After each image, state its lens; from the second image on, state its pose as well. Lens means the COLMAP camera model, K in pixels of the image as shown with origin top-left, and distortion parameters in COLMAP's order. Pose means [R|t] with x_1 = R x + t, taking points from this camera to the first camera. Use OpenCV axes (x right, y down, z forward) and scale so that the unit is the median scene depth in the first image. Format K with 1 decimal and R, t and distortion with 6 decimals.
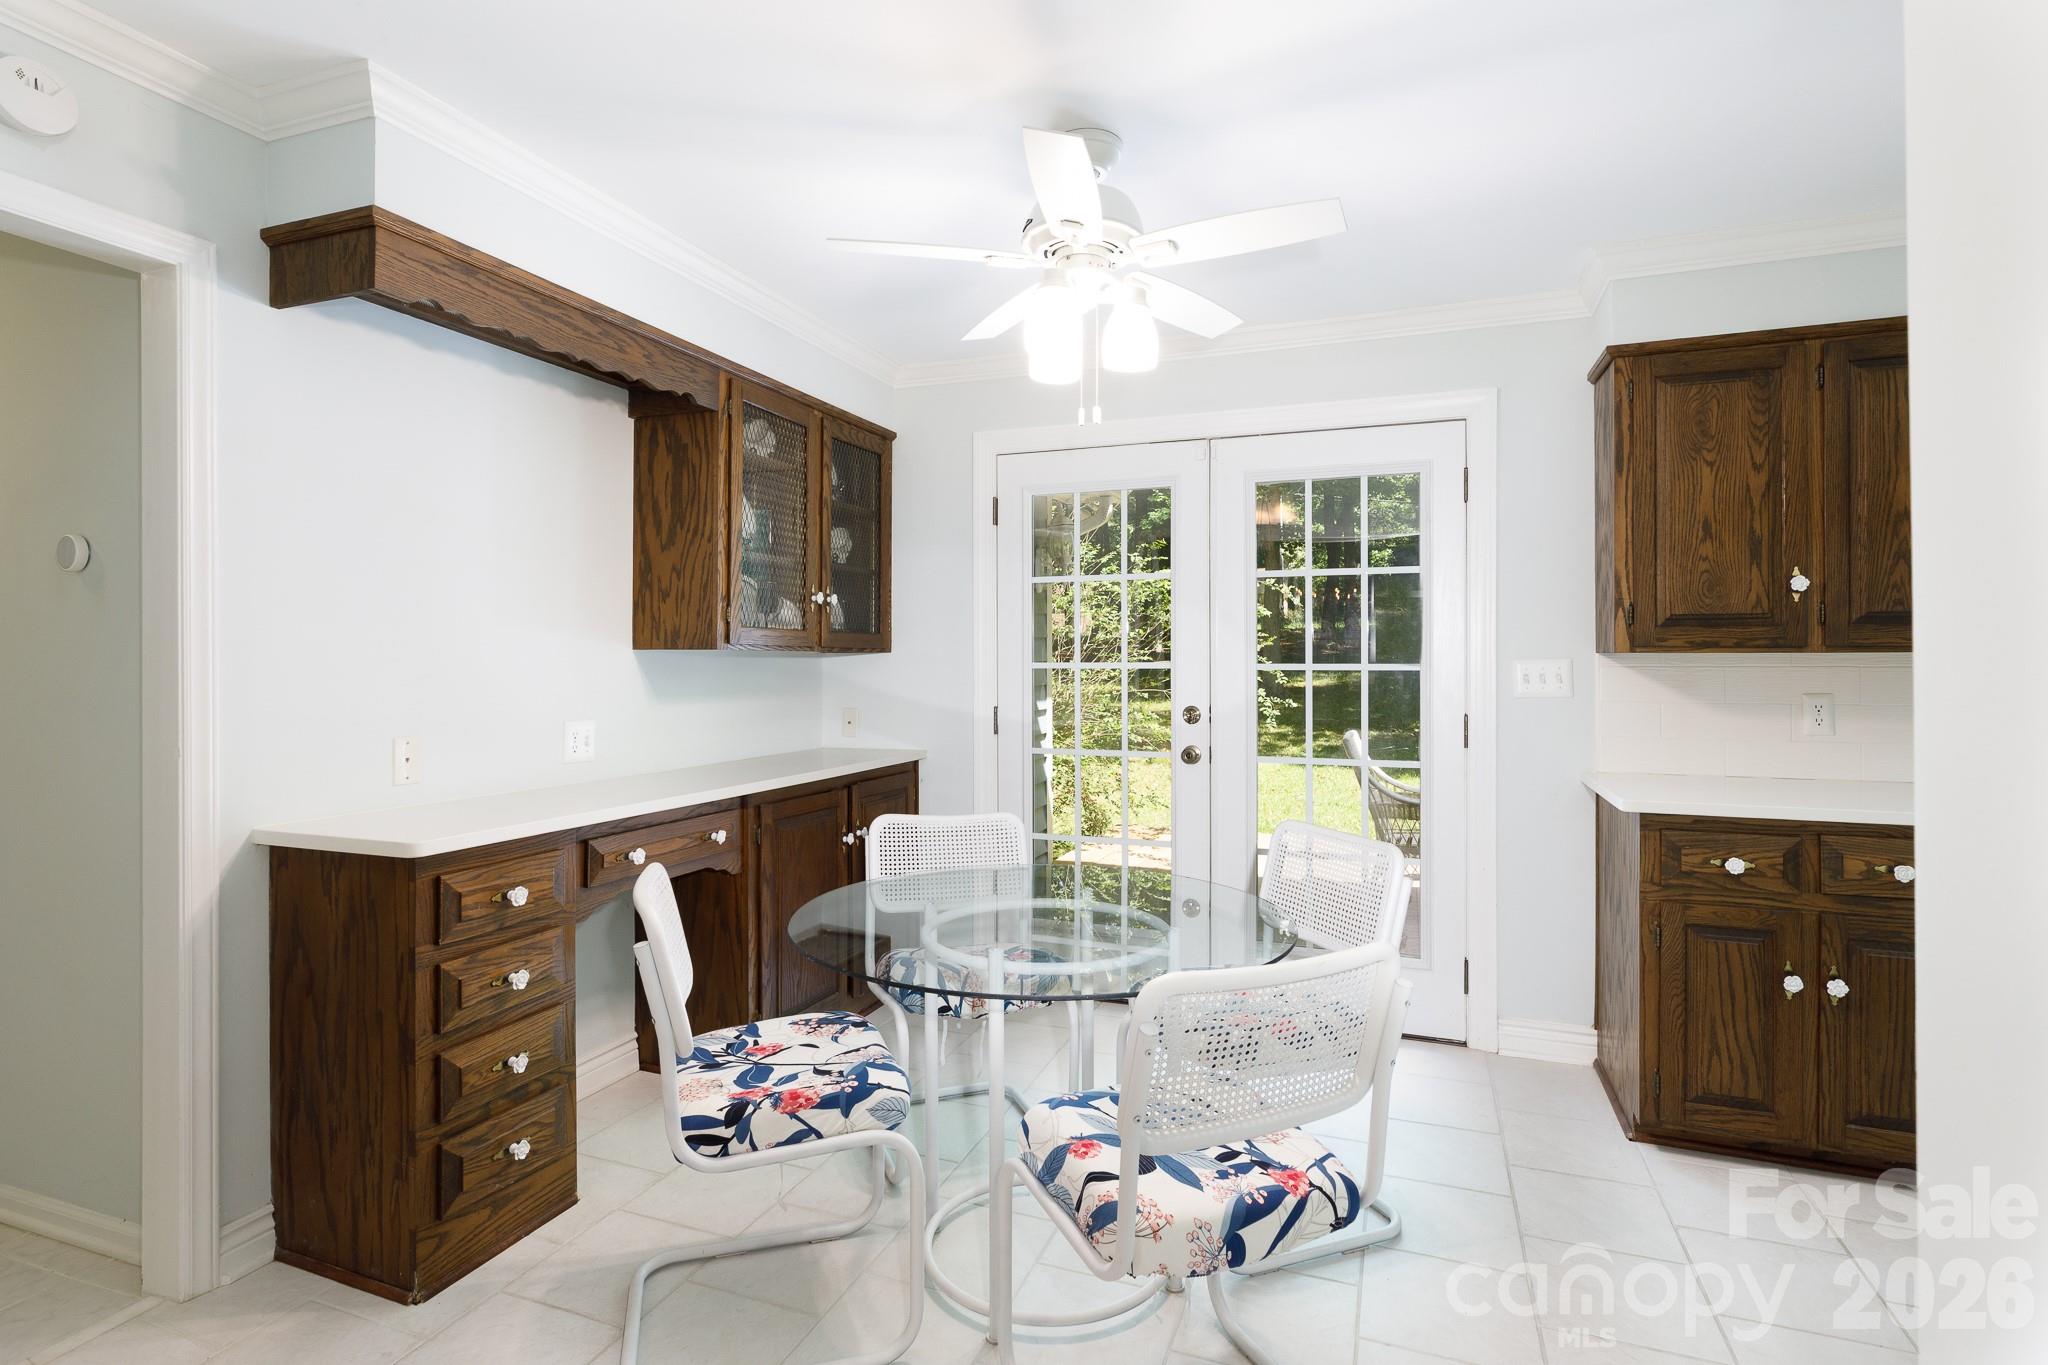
lens RADIAL K [[998.0, 0, 1022.4], [0, 998.0, 650.2], [0, 0, 1]] dist [-0.004896, -0.000705]
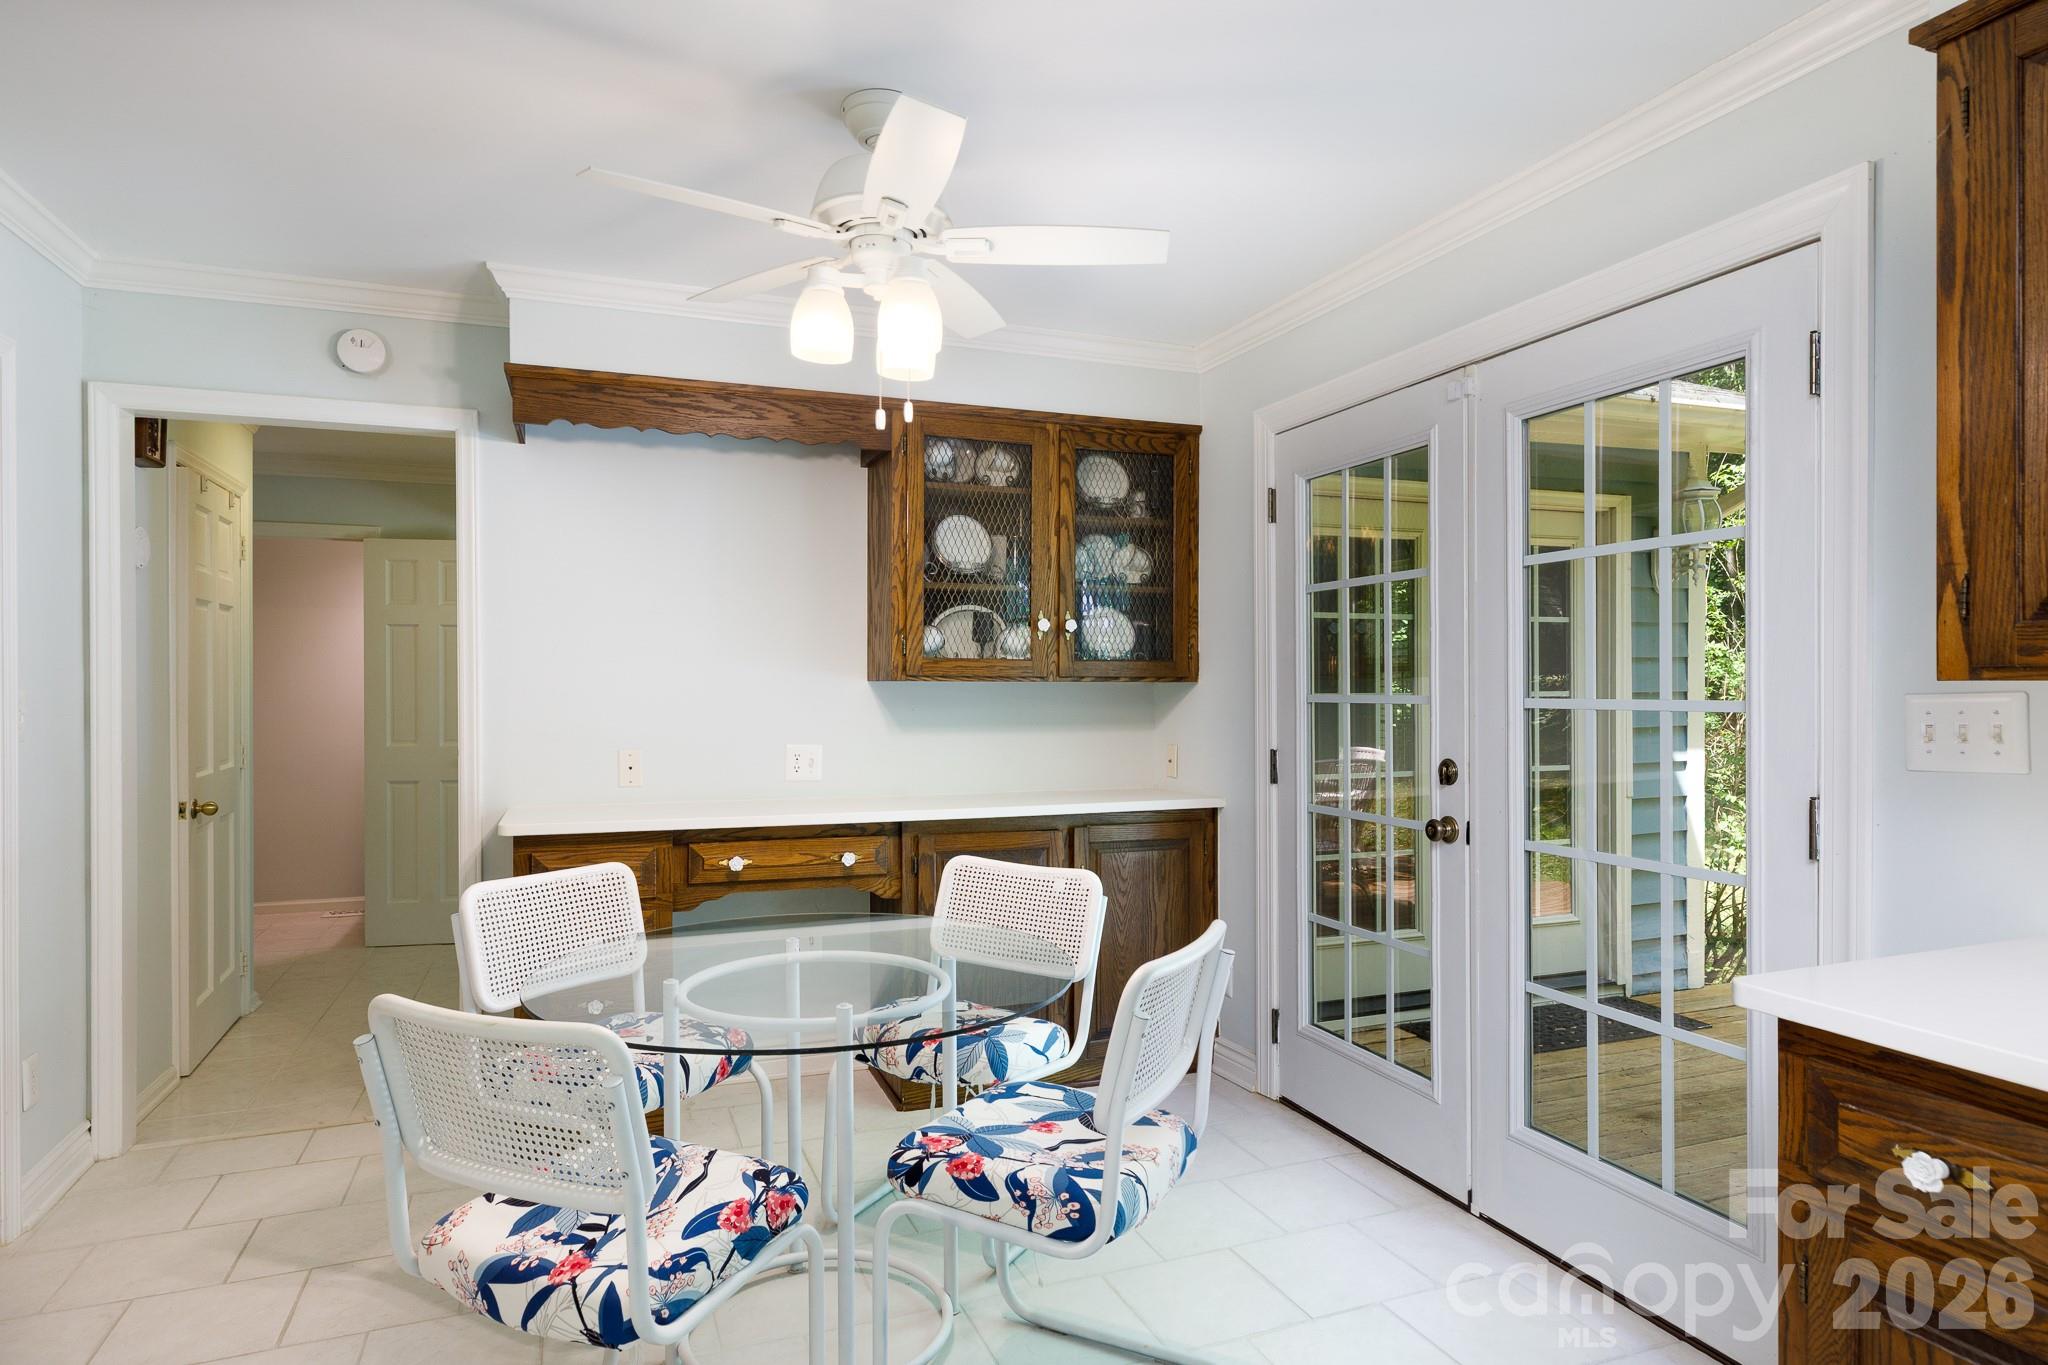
lens RADIAL K [[1143.4, 0, 1028.8], [0, 1143.4, 675.2], [0, 0, 1]] dist [0.002405, 0.000892]
pose [[0.673862, -0.007962, -0.738814, 0.738990], [0.006501, 0.999967, -0.004847, 0.000219], [0.738828, -0.001537, 0.673892, 0.337666]]
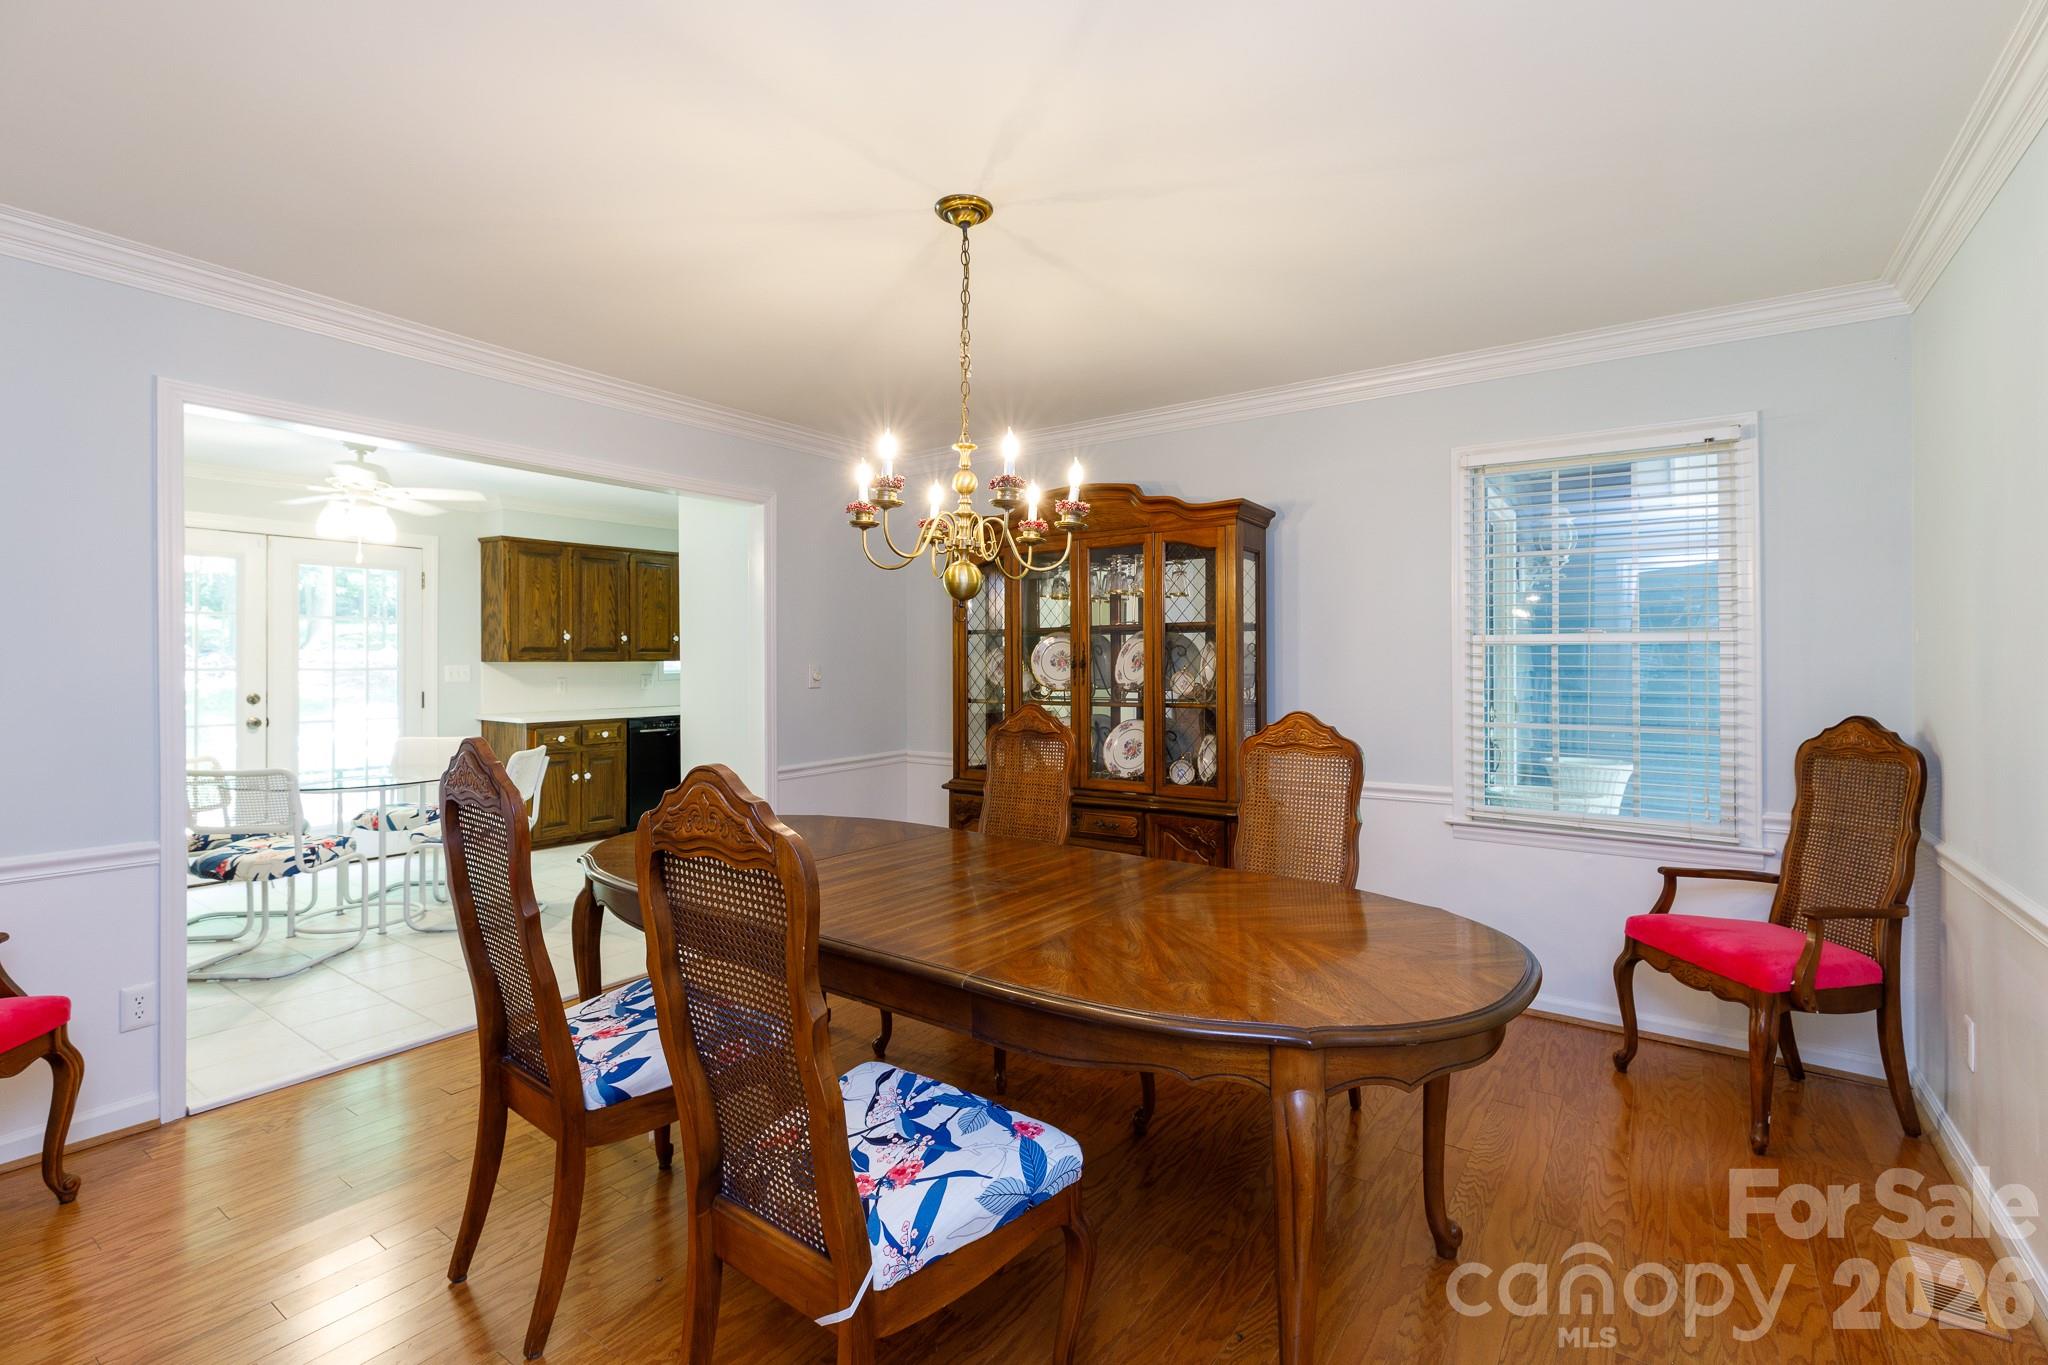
lens RADIAL K [[923.6, 0, 1022.2], [0, 923.6, 658.5], [0, 0, 1]] dist [0.015218, 0.000089]
pose [[0.237481, 0.004692, 0.971381, -1.355622], [-0.004533, 0.999983, -0.003722, -0.003622], [-0.971382, -0.003520, 0.237498, -0.794320]]
